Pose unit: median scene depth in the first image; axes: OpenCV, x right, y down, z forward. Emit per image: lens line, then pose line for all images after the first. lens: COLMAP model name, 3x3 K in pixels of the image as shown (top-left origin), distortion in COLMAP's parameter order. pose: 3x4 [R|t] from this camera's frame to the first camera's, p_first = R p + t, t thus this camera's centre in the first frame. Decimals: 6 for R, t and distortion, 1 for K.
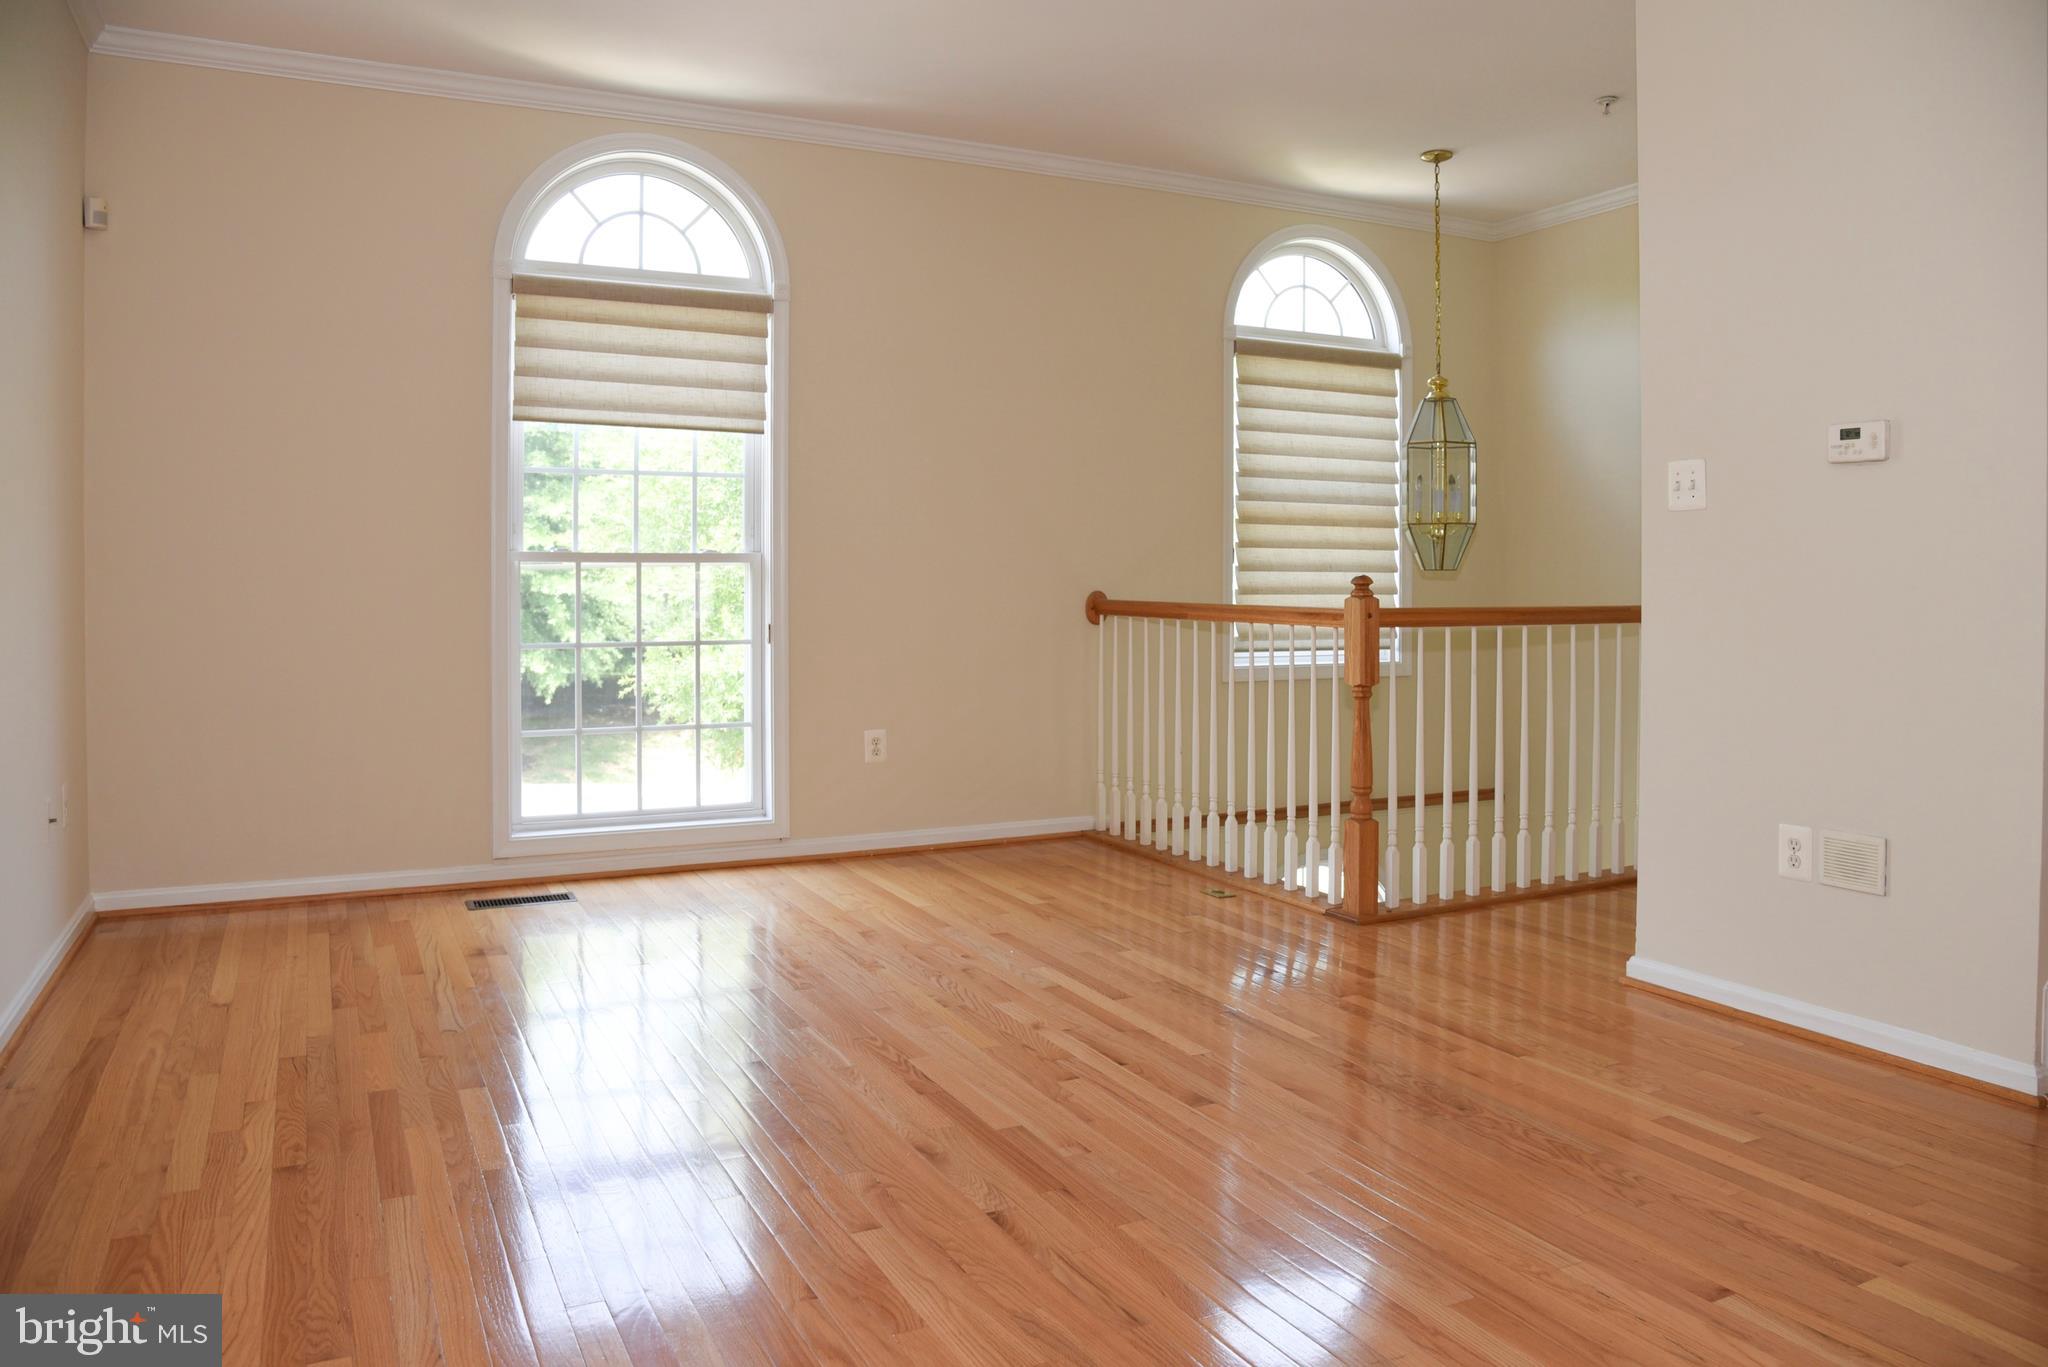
lens RADIAL K [[1414.6, 0, 1018.4], [0, 1414.6, 634.7], [0, 0, 1]] dist [-0.114280, 0.053840]
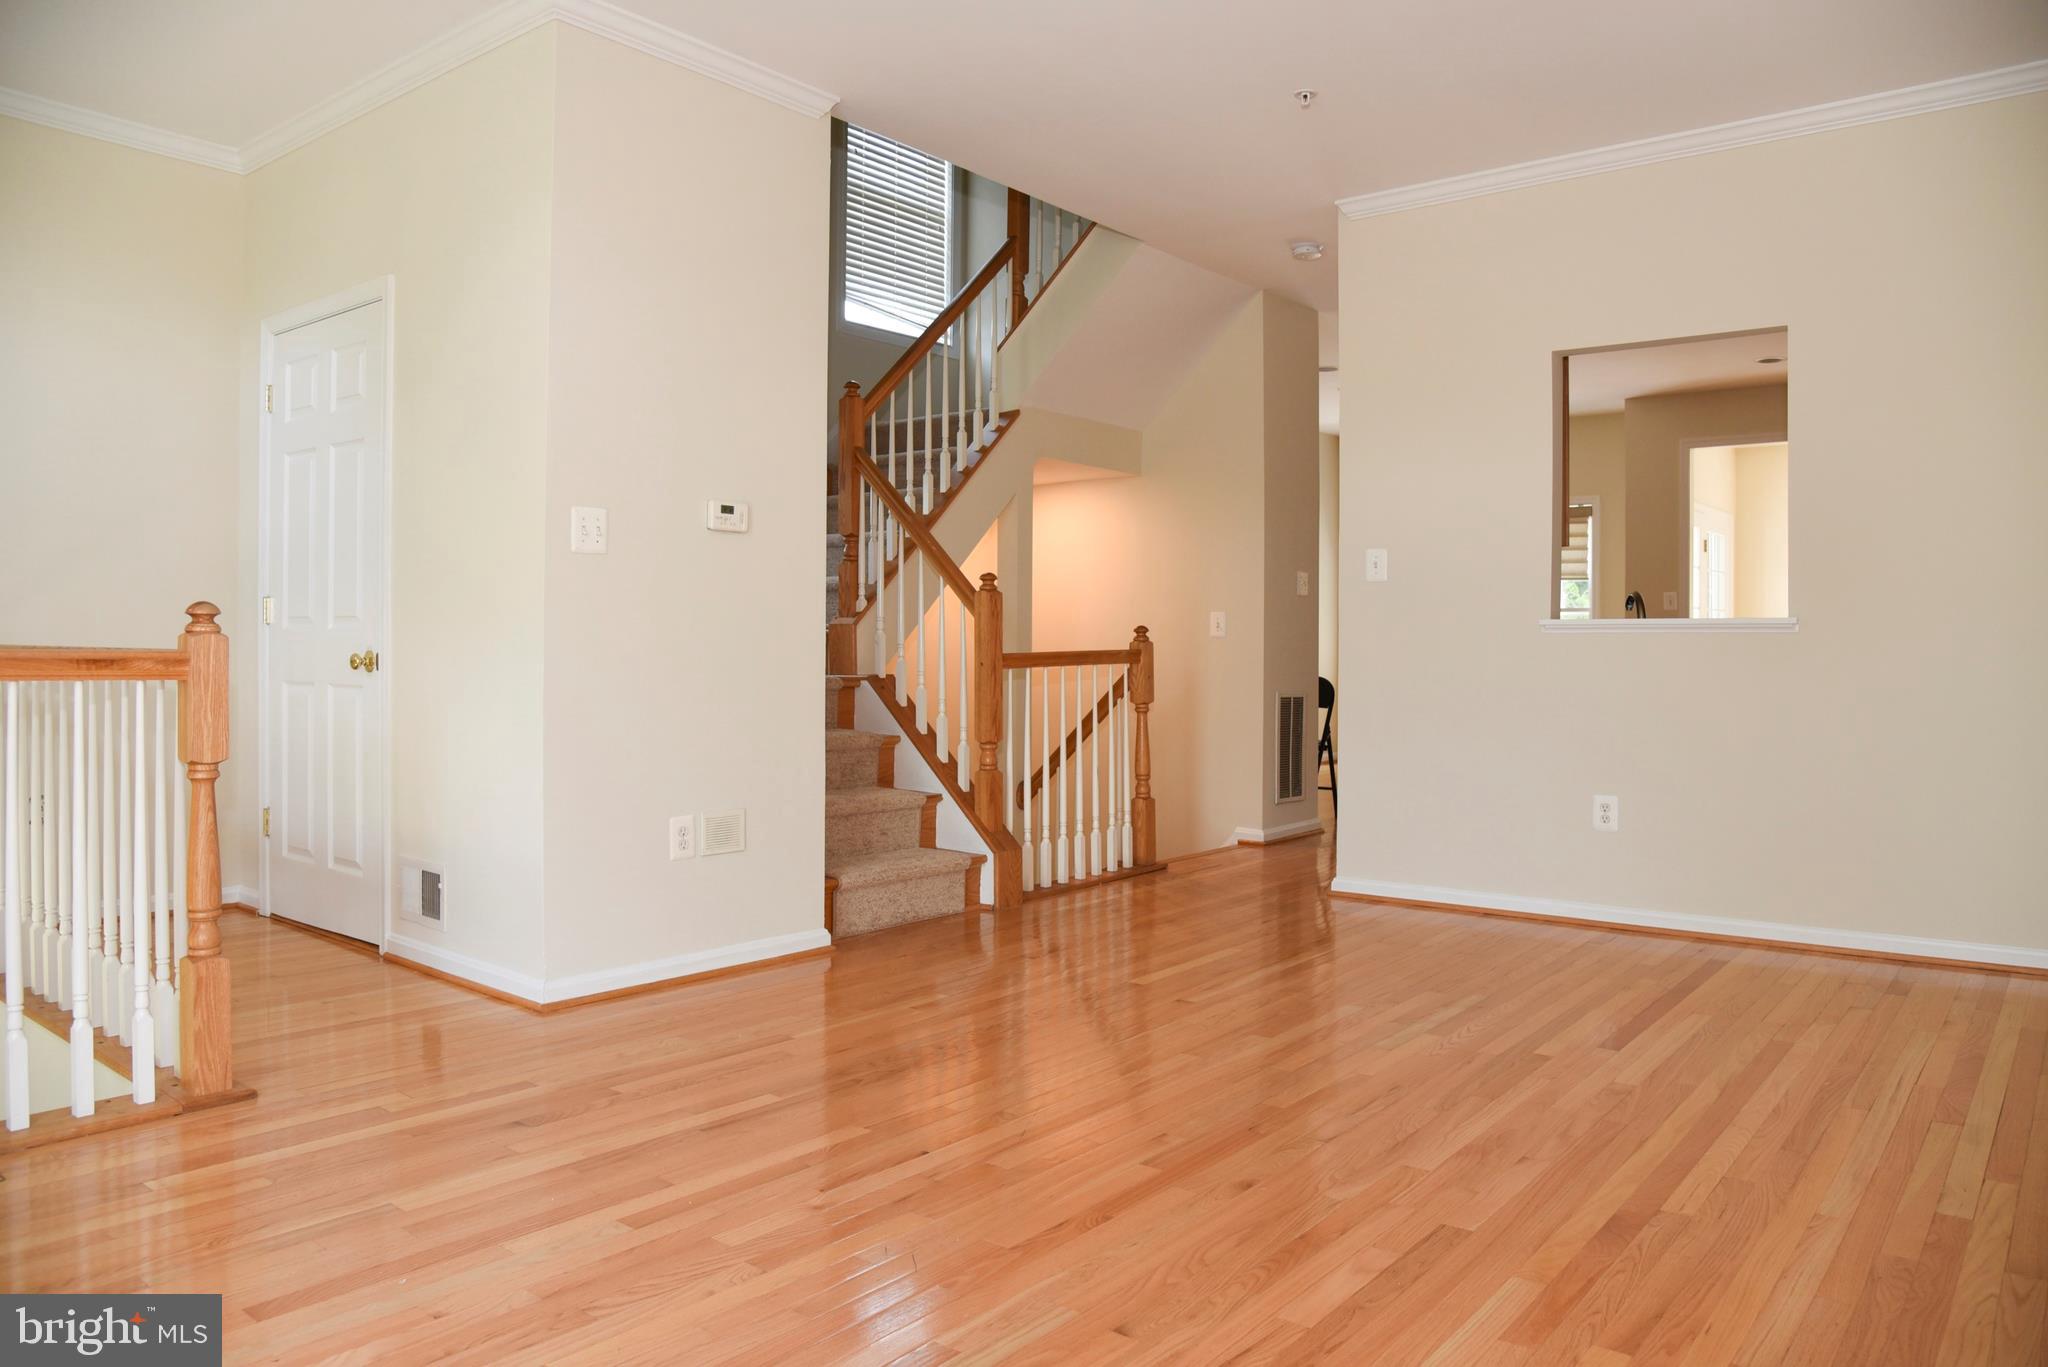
lens RADIAL K [[1414.6, 0, 1018.4], [0, 1414.6, 634.7], [0, 0, 1]] dist [-0.114280, 0.053840]
pose [[-0.404819, 0.001501, 0.914396, -0.476510], [0.027461, 0.999568, 0.010517, -0.019491], [-0.913985, 0.029368, -0.404685, 0.808084]]
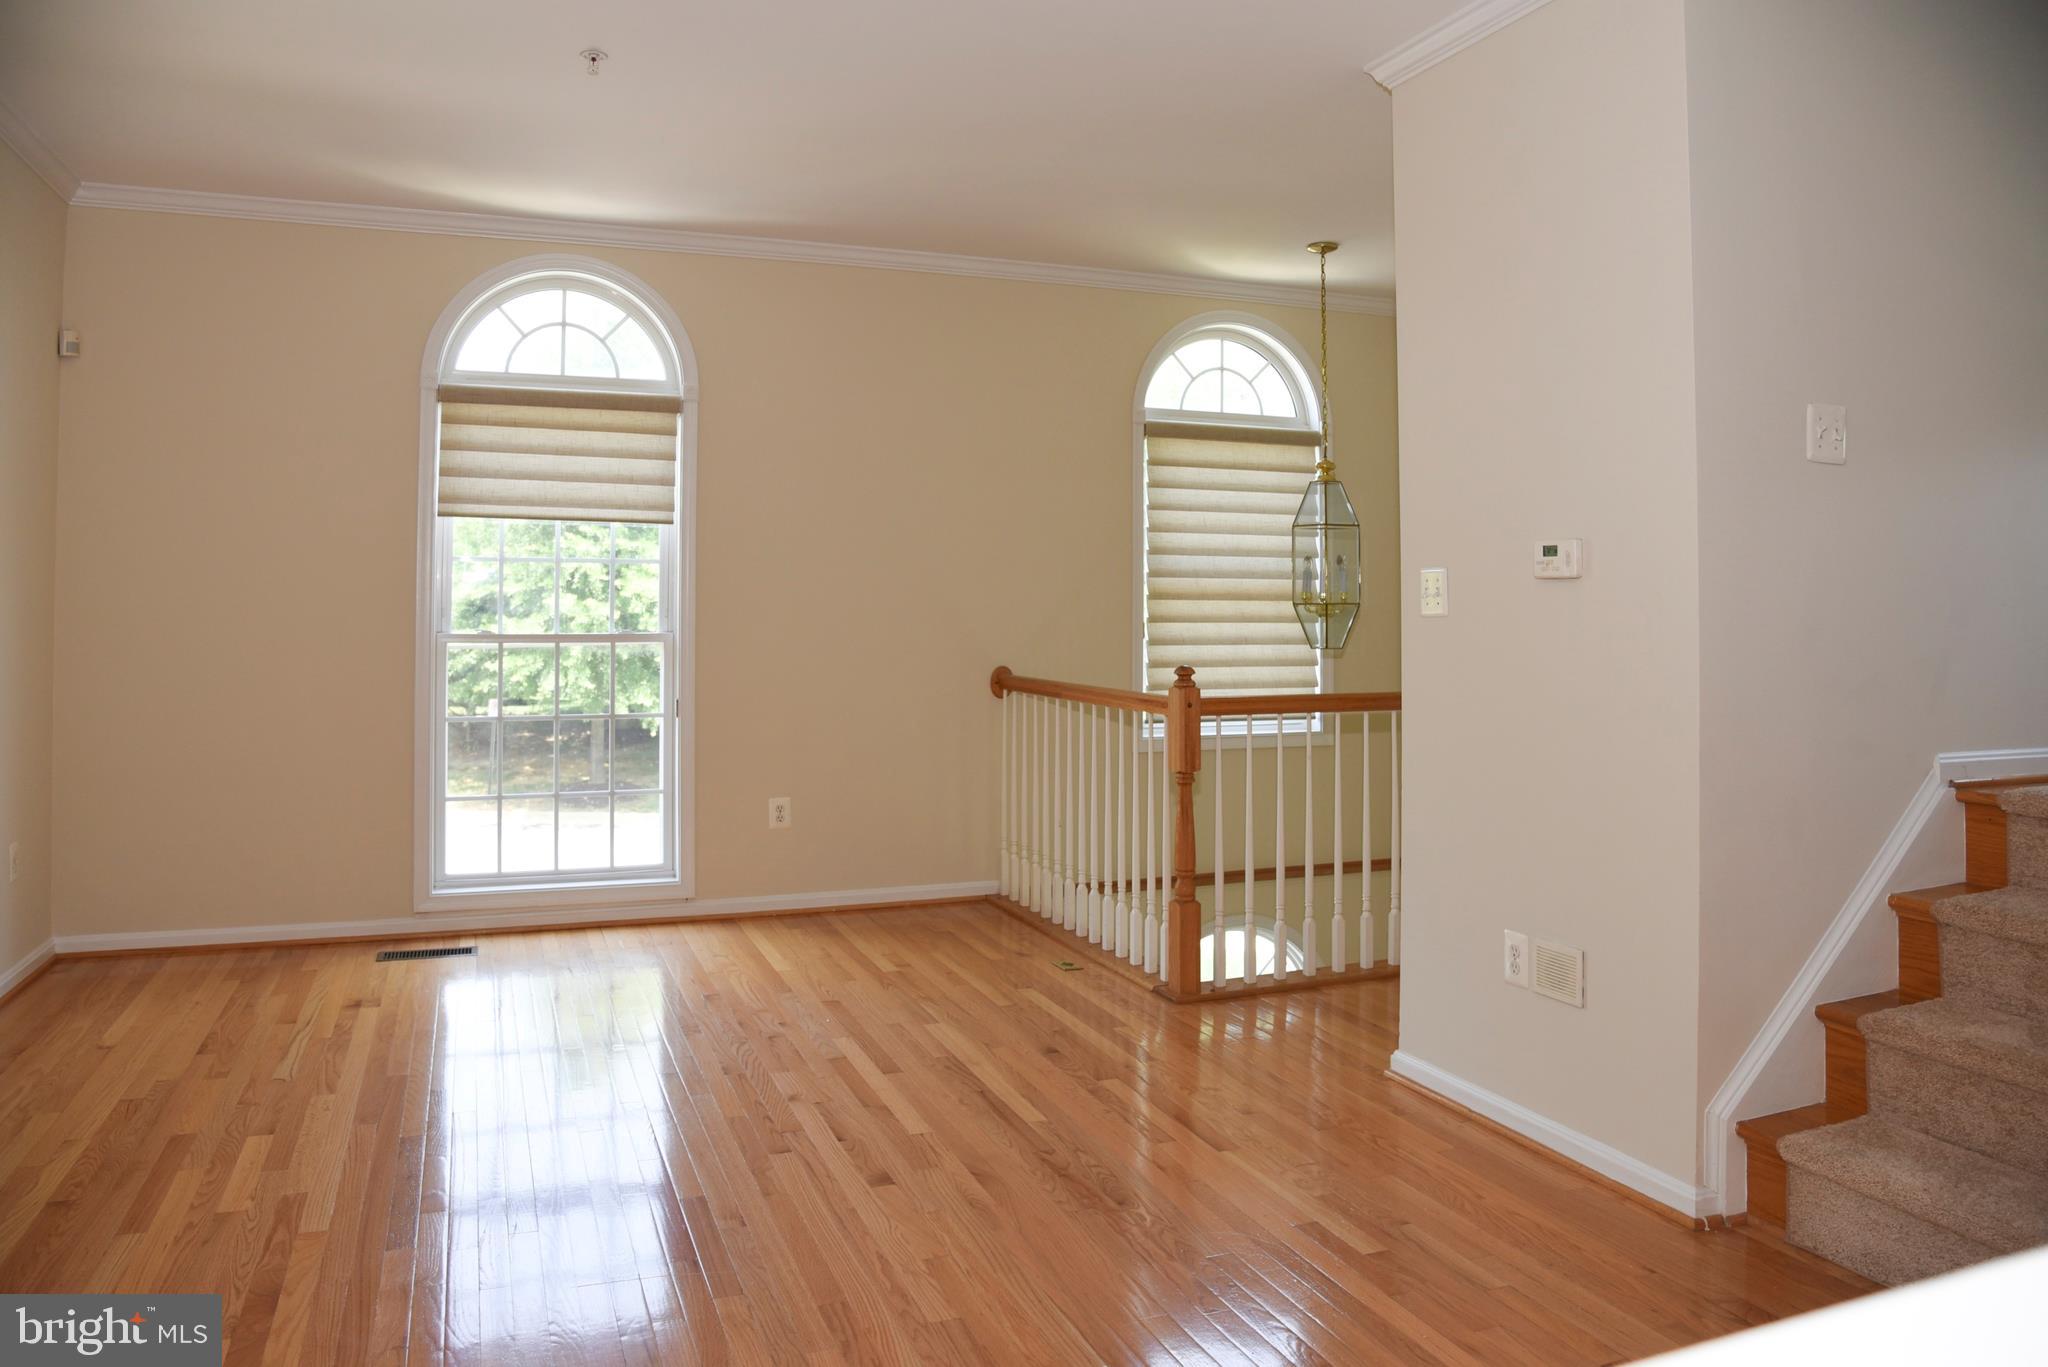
lens RADIAL K [[1388.0, 0, 1012.2], [0, 1388.0, 597.7], [0, 0, 1]] dist [-0.112243, 0.046797]
pose [[0.995556, 0.000352, -0.094176, 0.189676], [-0.004906, 0.998829, -0.048129, -0.037908], [0.094049, 0.048377, 0.994392, -0.032899]]
